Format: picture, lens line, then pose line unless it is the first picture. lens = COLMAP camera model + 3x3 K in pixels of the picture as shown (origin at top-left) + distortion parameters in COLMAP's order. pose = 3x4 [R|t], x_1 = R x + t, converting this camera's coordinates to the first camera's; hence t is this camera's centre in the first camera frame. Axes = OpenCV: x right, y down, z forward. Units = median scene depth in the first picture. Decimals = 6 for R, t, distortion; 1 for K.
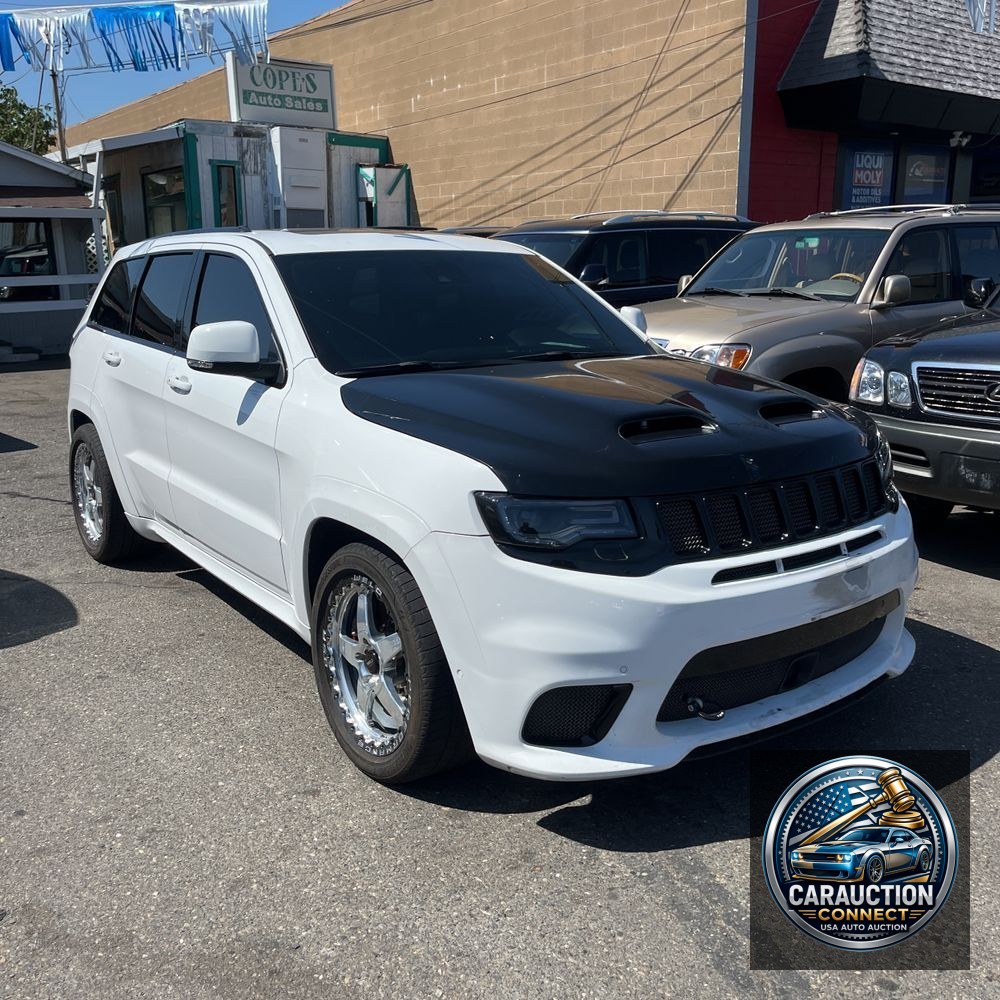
lens RADIAL K [[1023.1, 0, 506.0], [0, 1023.1, 499.2], [0, 0, 1]] dist [0.028857, 0.000000]
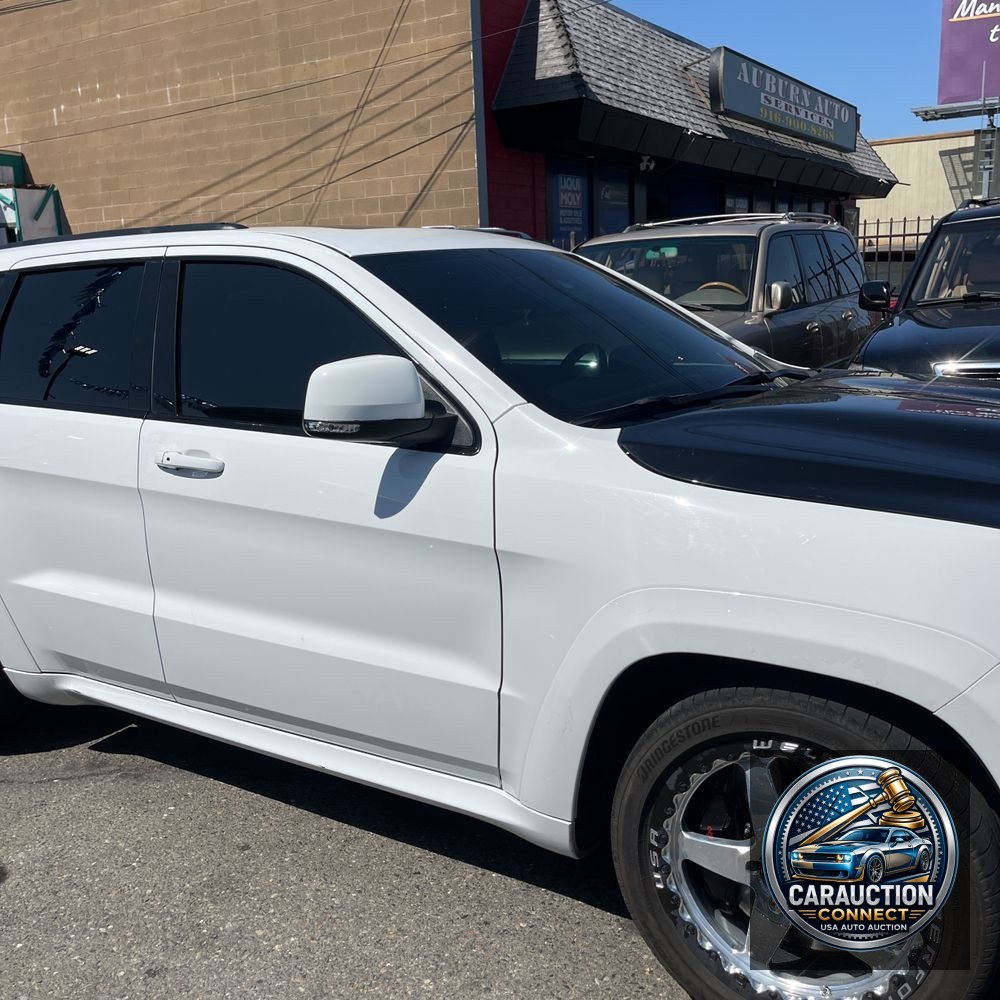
lens RADIAL K [[1023.1, 0, 501.5], [0, 1023.1, 483.1], [0, 0, 1]] dist [0.028857, 0.000000]
pose [[0.927246, -0.100069, 0.360833, -0.108779], [0.116555, 0.992890, -0.024161, -0.018205], [-0.355850, 0.064460, 0.932317, 0.100595]]
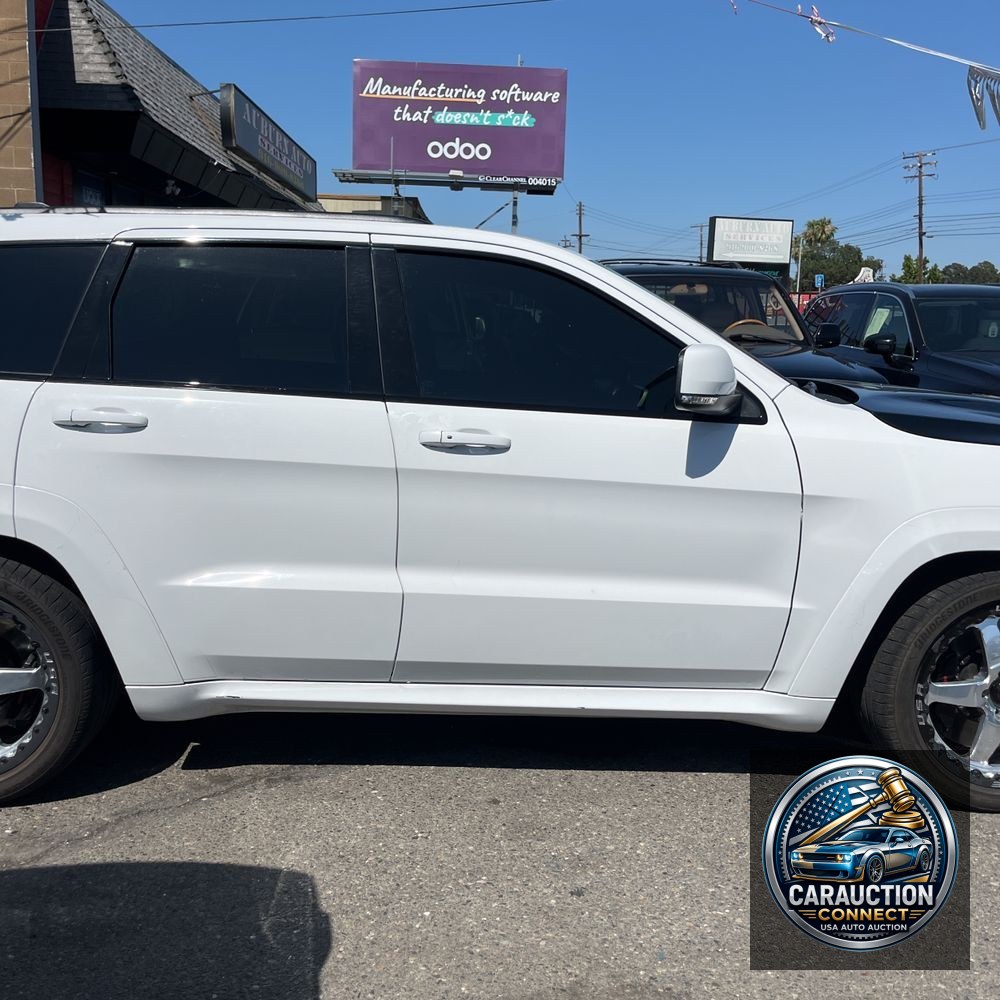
lens RADIAL K [[1023.1, 0, 506.8], [0, 1023.1, 496.7], [0, 0, 1]] dist [0.028857, 0.000000]
pose [[0.561979, -0.118429, 0.818629, -0.252695], [0.157830, 0.986866, 0.034419, -0.027903], [-0.811954, 0.109862, 0.573290, 0.176386]]
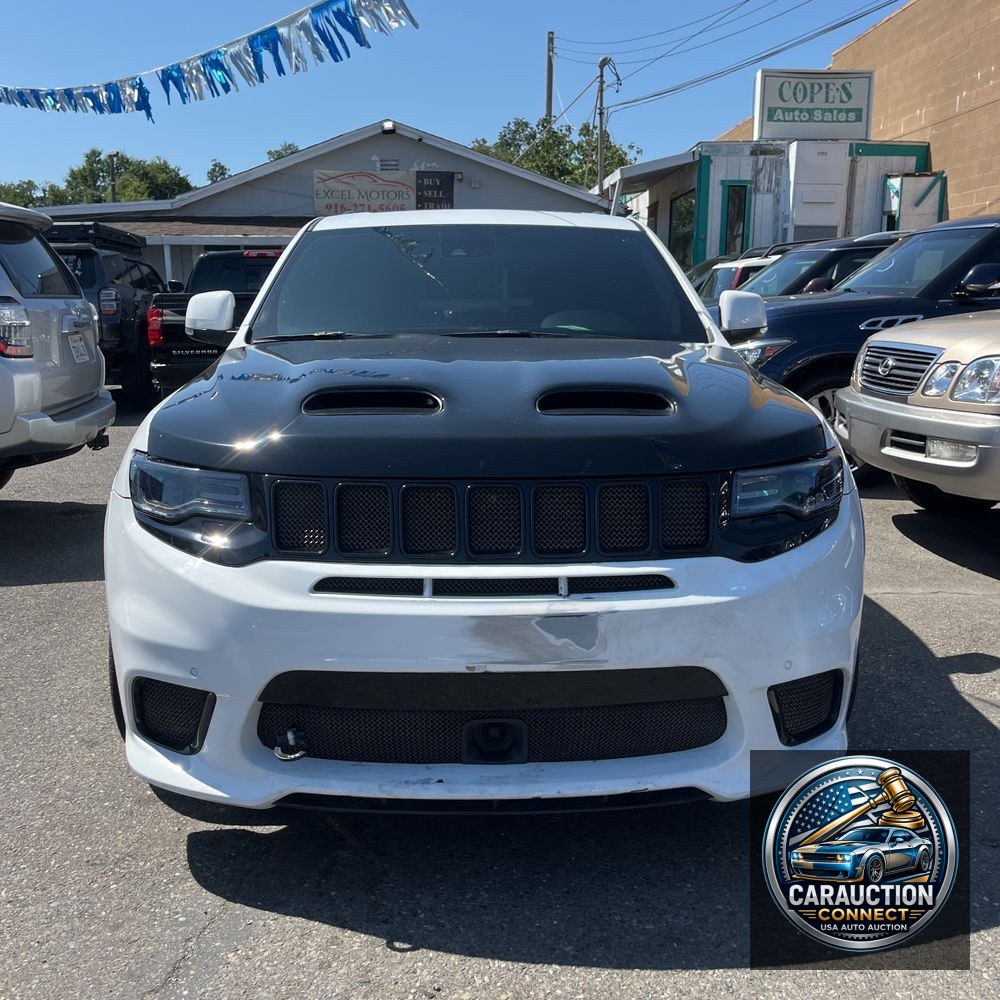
lens RADIAL K [[1023.1, 0, 494.2], [0, 1023.1, 502.0], [0, 0, 1]] dist [0.028857, 0.000000]
pose [[0.823827, 0.114047, -0.555250, 0.141821], [-0.129690, 0.991491, 0.011228, -0.002598], [0.551806, 0.062760, 0.831608, 0.077550]]
